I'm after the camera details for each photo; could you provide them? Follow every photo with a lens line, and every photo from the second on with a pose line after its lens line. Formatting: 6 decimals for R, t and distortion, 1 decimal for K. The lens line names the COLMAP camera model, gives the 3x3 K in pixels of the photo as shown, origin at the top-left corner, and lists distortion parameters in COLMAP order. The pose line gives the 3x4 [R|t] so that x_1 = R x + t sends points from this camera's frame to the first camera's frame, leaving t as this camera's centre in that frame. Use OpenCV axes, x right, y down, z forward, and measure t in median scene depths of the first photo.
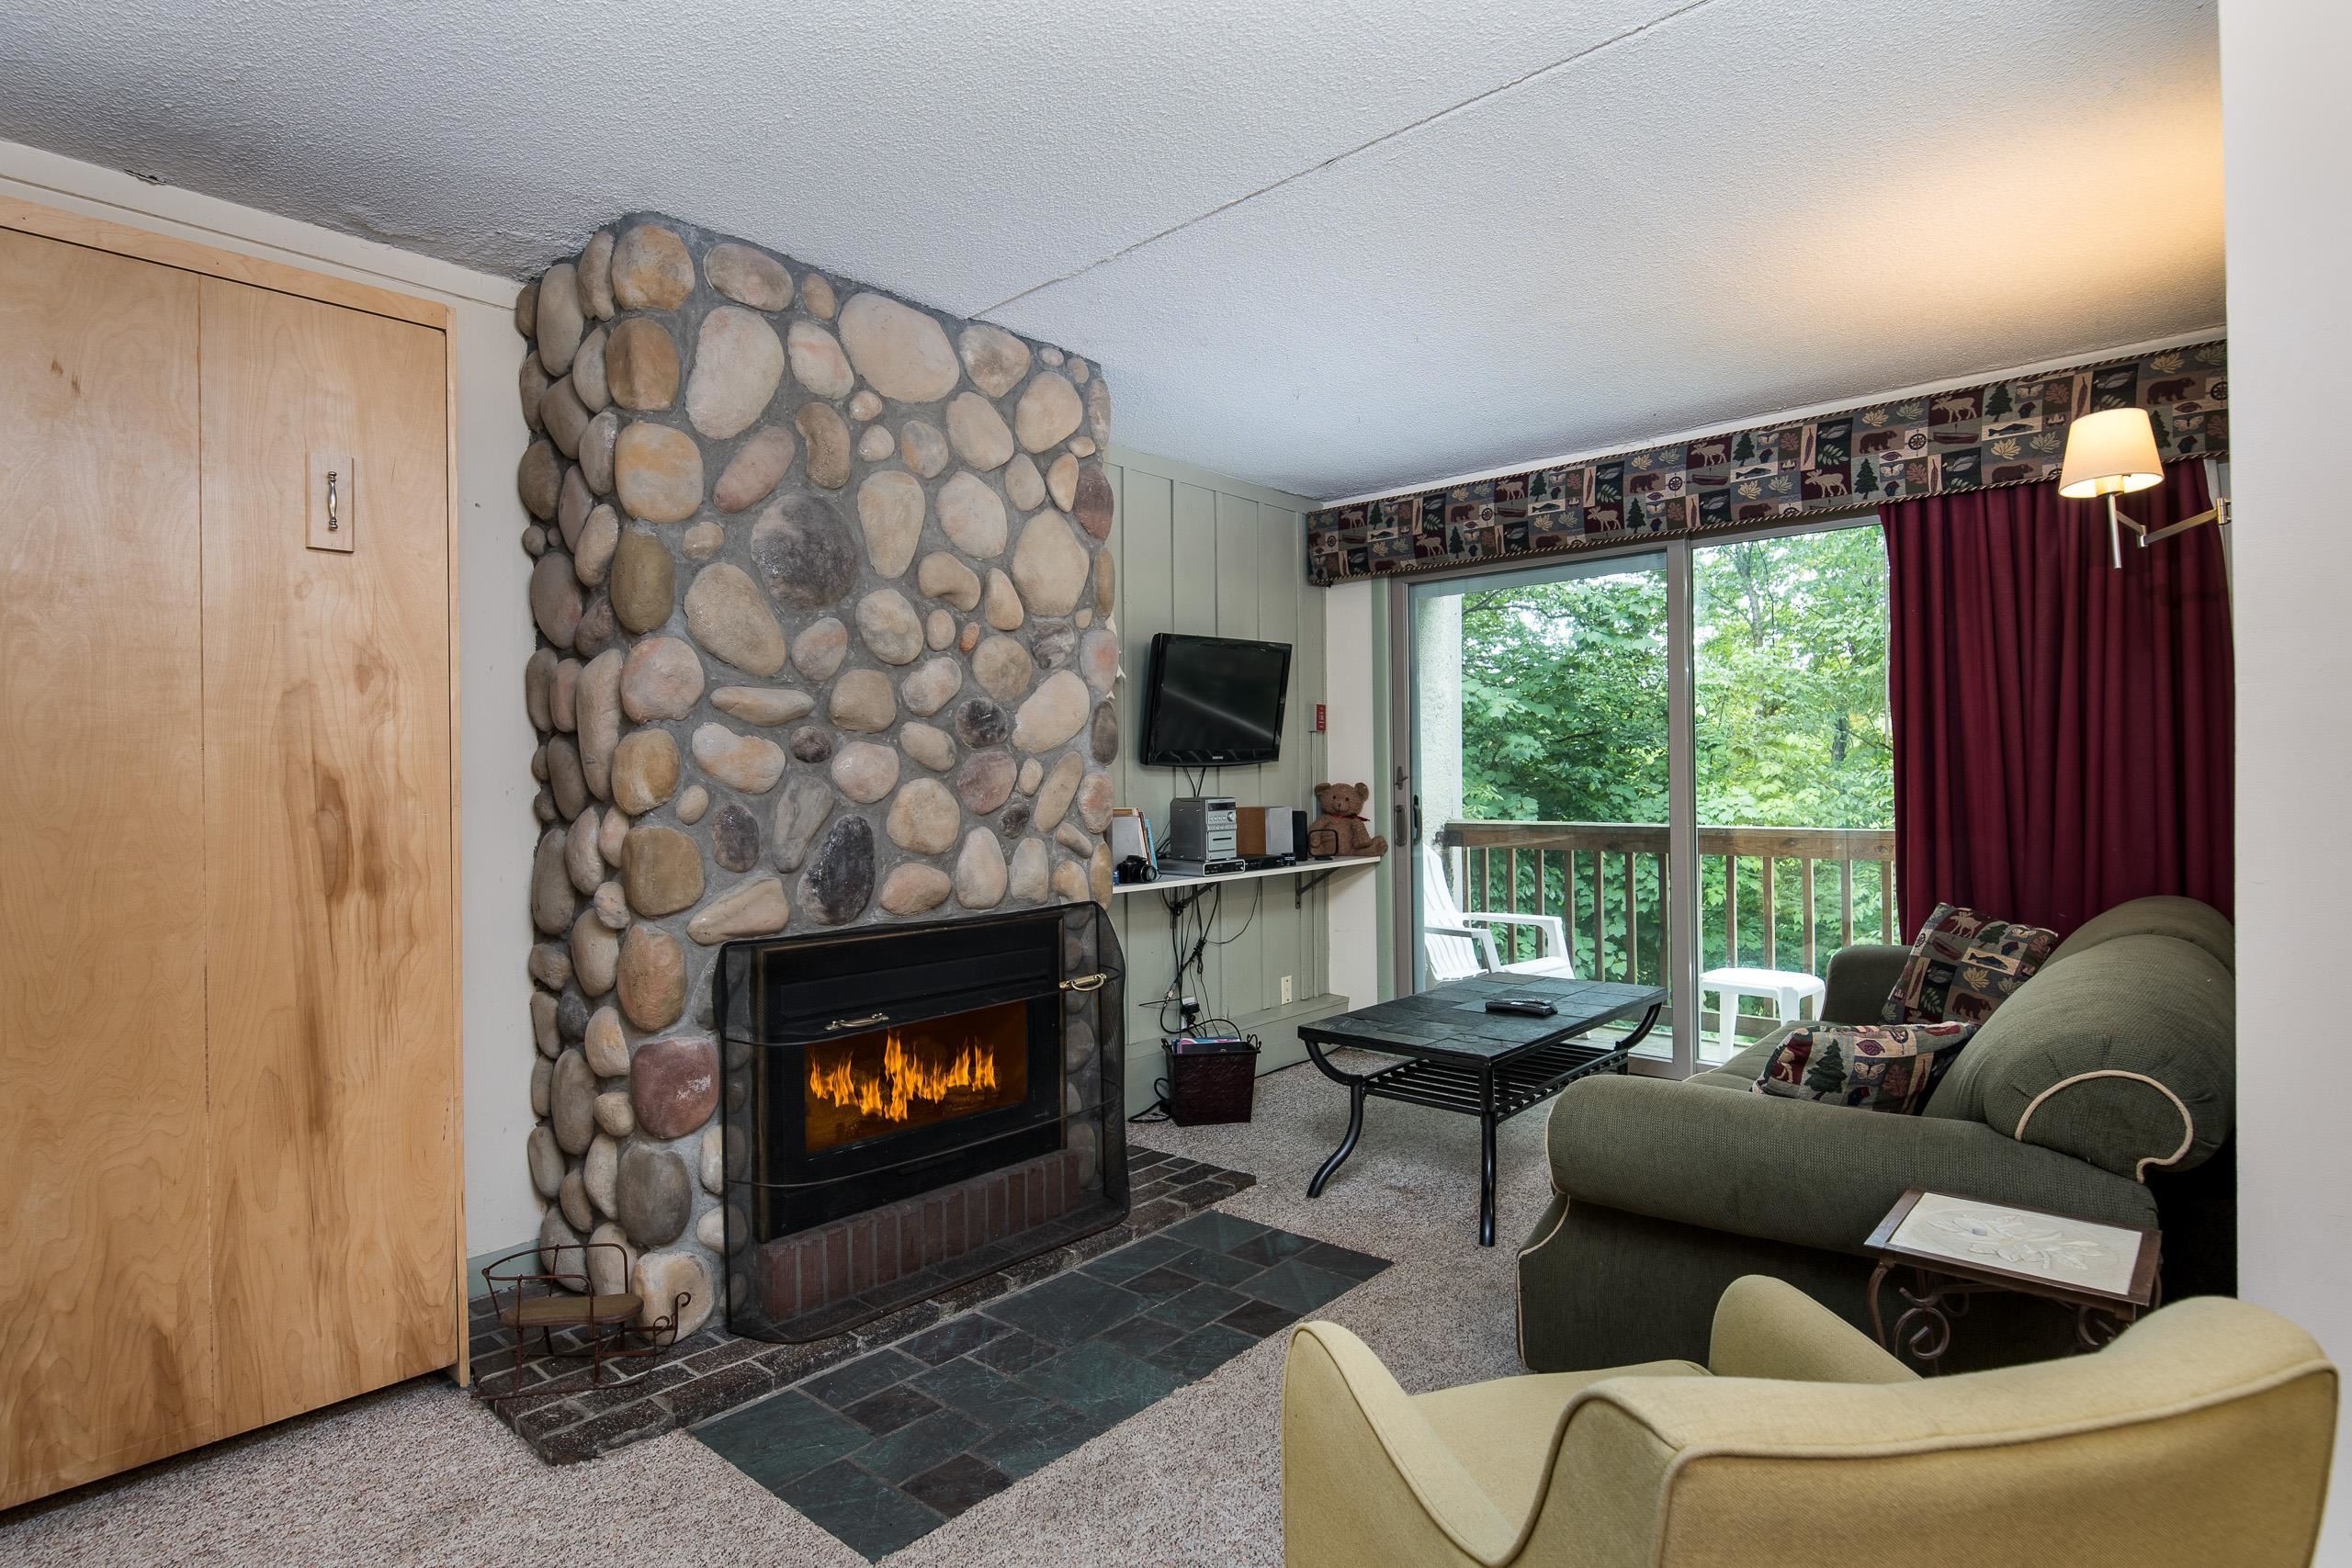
lens RADIAL K [[1182.4, 0, 1174.3], [0, 1182.4, 781.6], [0, 0, 1]] dist [0.002223, -0.001766]
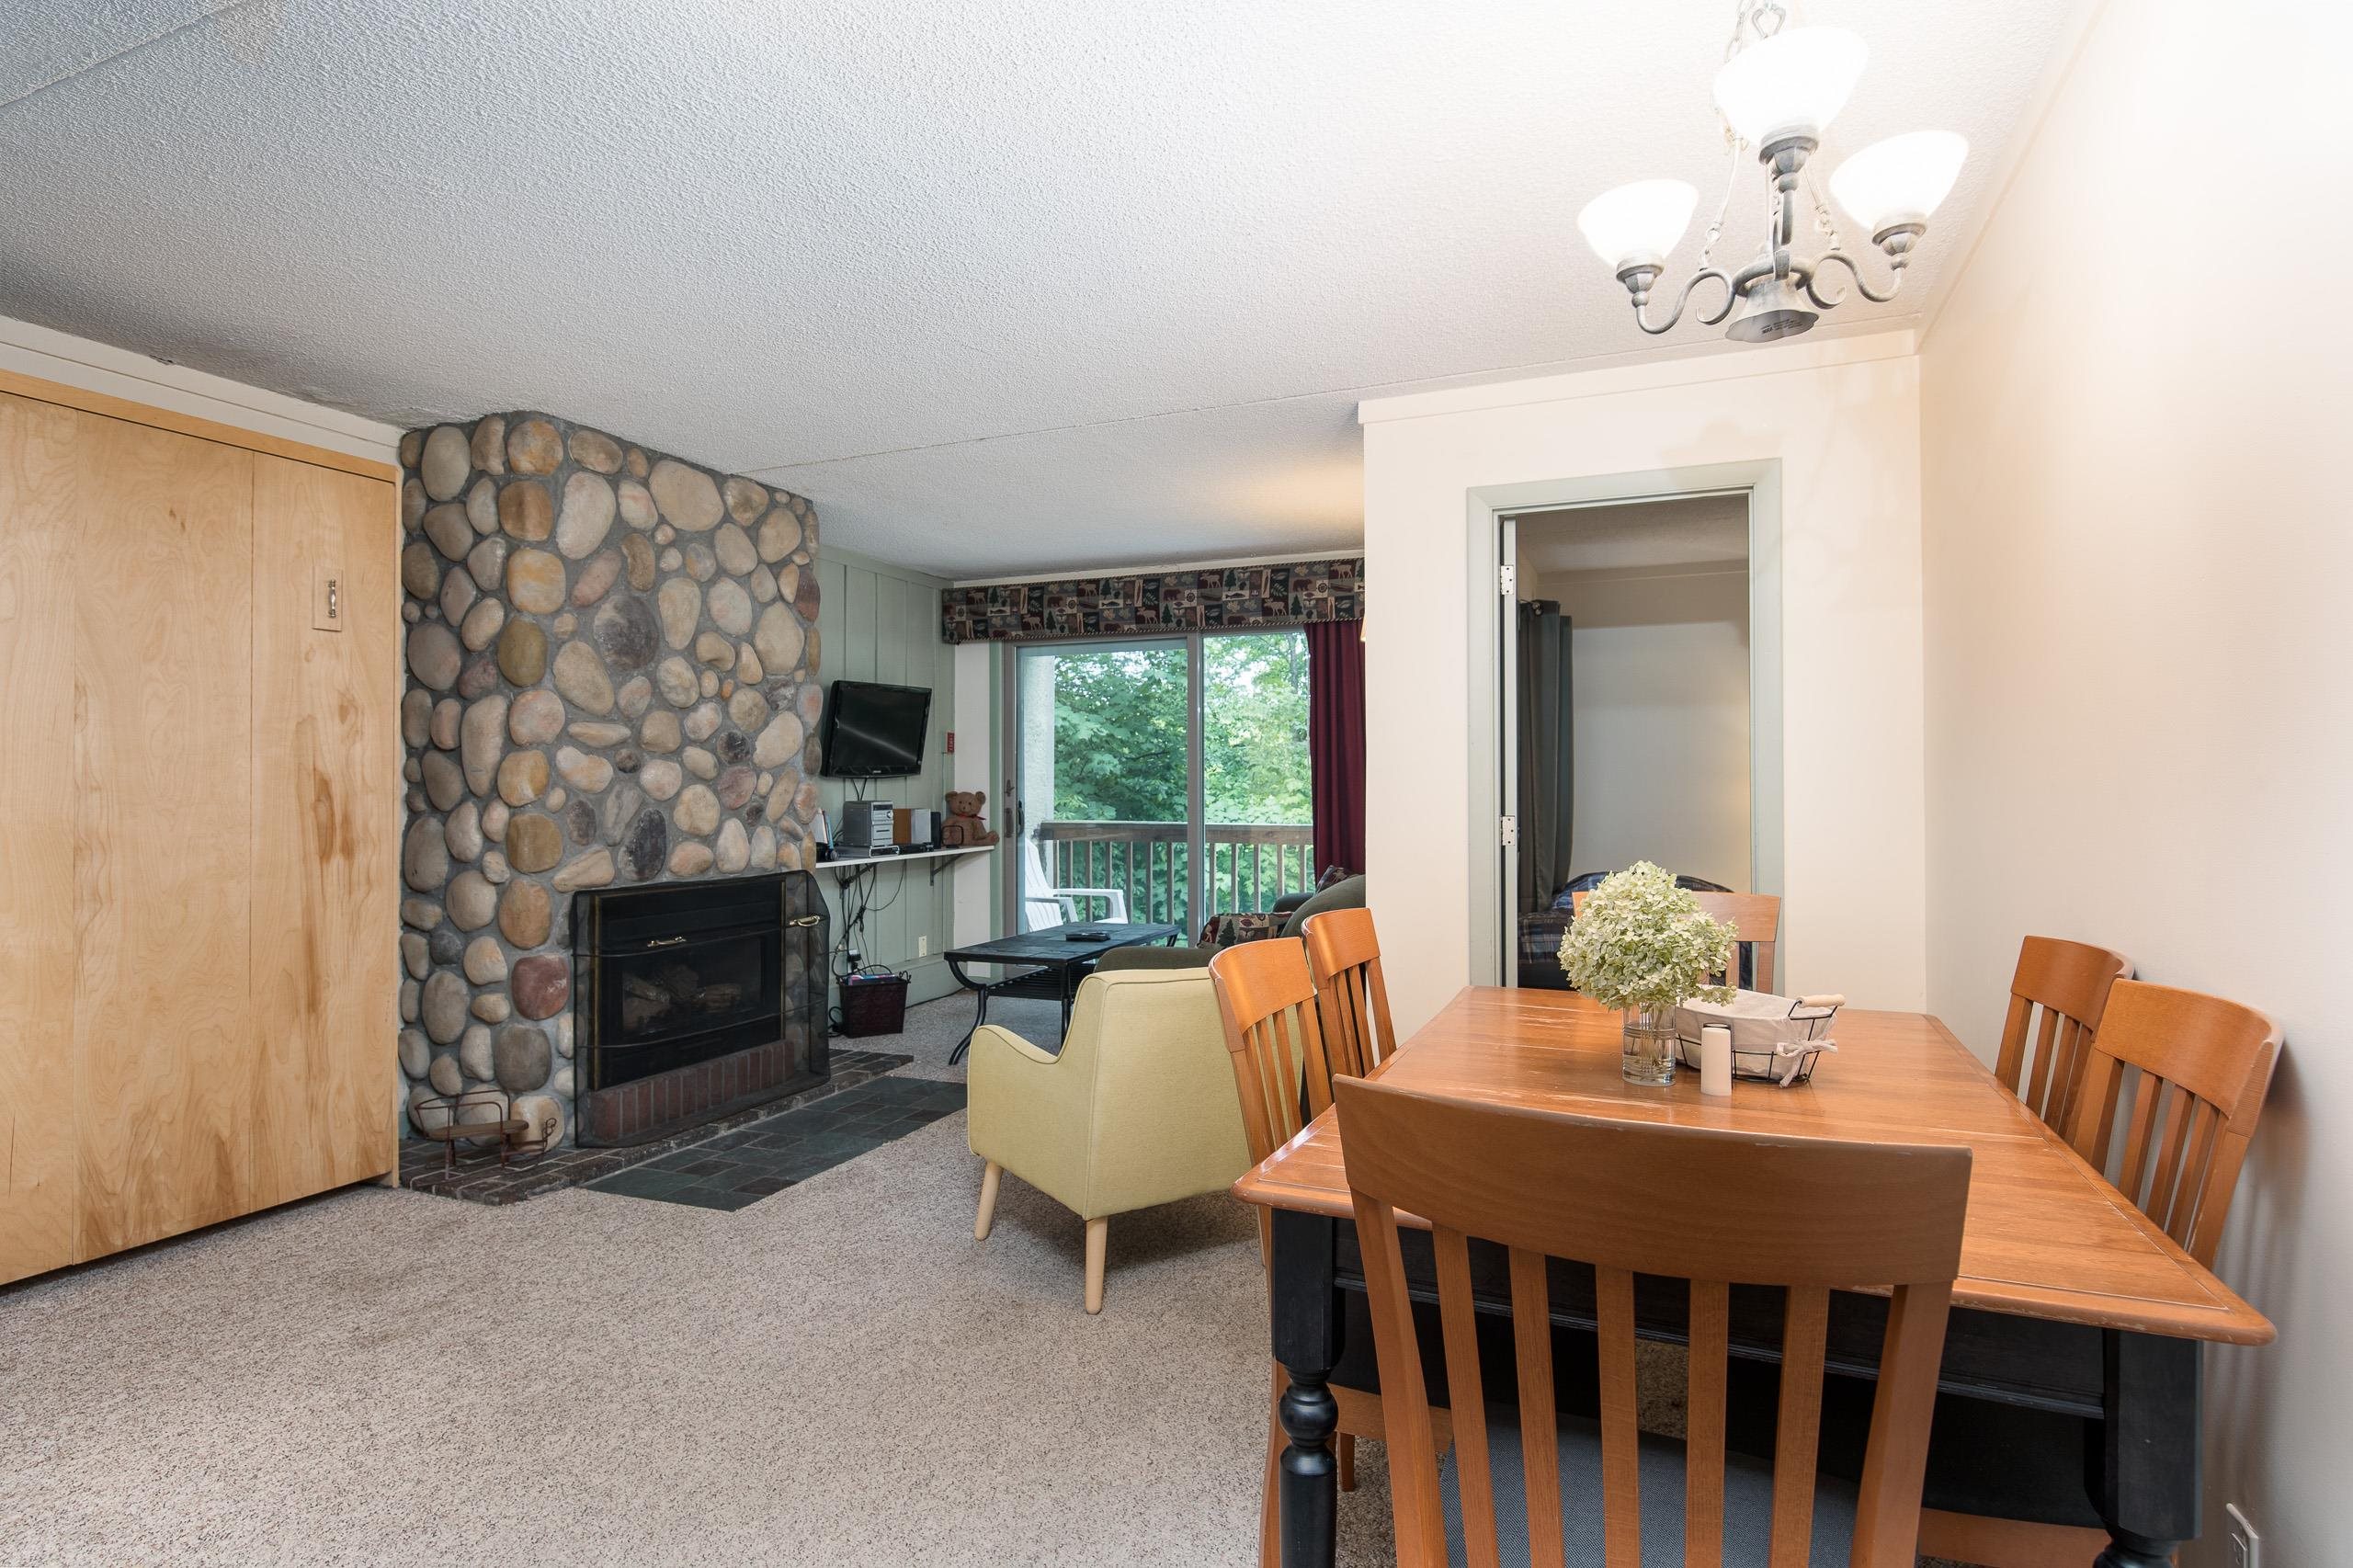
lens RADIAL K [[1151.3, 0, 1173.5], [0, 1151.3, 777.0], [0, 0, 1]] dist [0.001315, -0.000401]
pose [[0.942496, 0.012967, 0.333964, -0.134074], [-0.008455, 0.999852, -0.014961, 0.004615], [-0.334109, 0.011277, 0.942467, -0.572032]]
